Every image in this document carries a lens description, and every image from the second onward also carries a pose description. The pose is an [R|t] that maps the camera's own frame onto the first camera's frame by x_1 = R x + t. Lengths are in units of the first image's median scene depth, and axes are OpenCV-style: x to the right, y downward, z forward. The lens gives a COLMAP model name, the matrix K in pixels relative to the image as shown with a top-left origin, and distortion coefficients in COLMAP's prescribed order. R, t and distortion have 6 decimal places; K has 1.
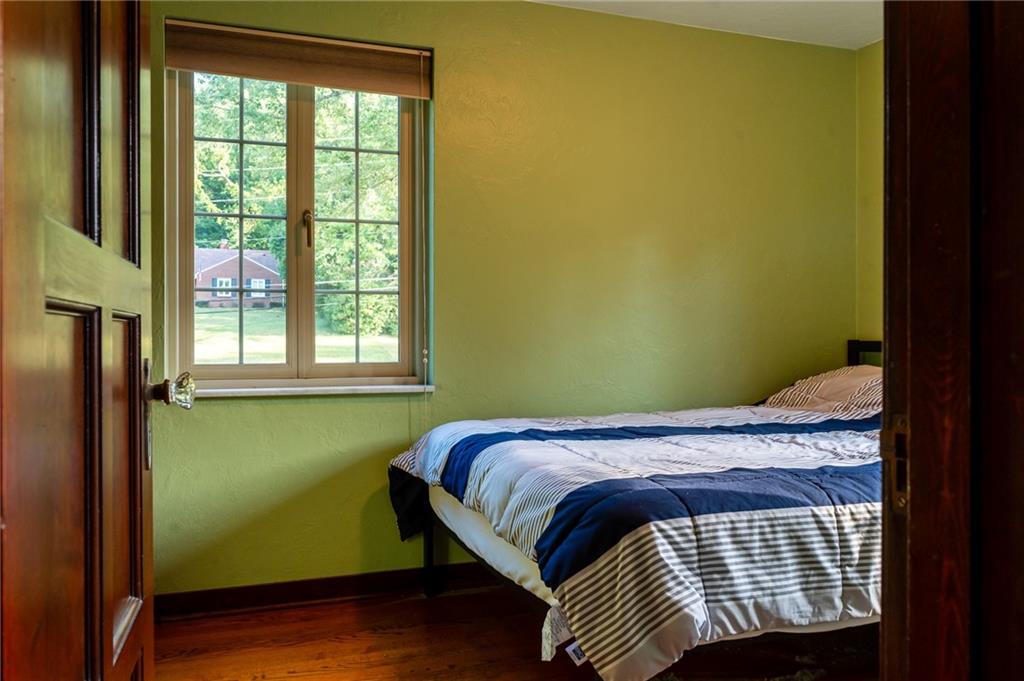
lens RADIAL K [[810.7, 0, 512.4], [0, 810.7, 341.2], [0, 0, 1]] dist [-0.019170, 0.011483]
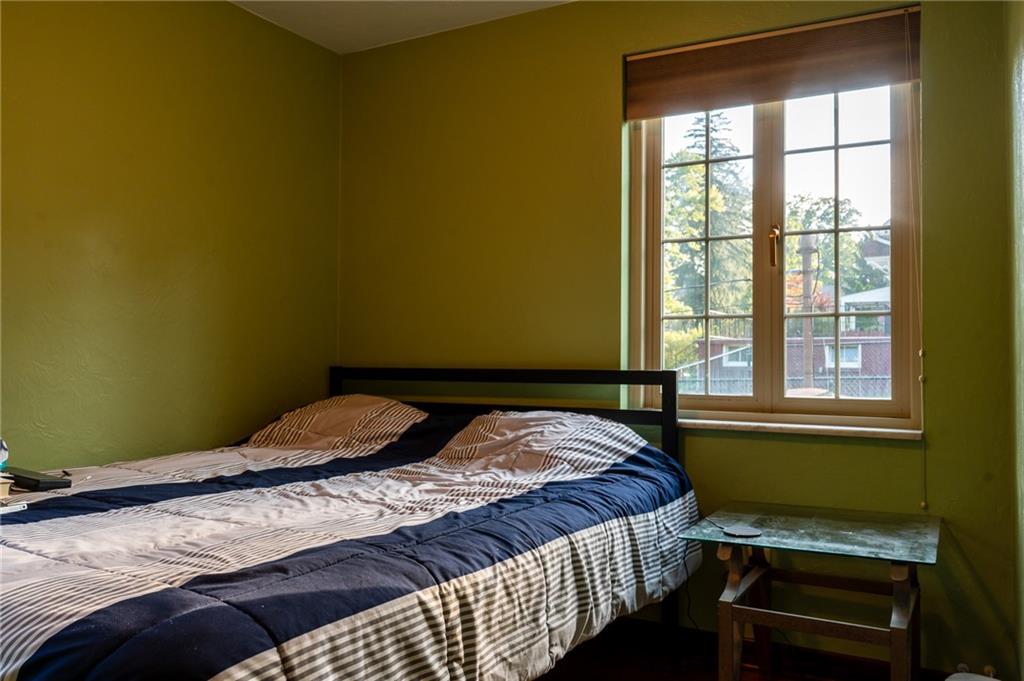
lens RADIAL K [[810.7, 0, 510.6], [0, 810.7, 344.9], [0, 0, 1]] dist [-0.019170, 0.011483]
pose [[0.758500, 0.020839, 0.651340, -0.055276], [-0.003183, 0.999595, -0.028274, -0.001804], [-0.651665, 0.019372, 0.758259, 0.377579]]
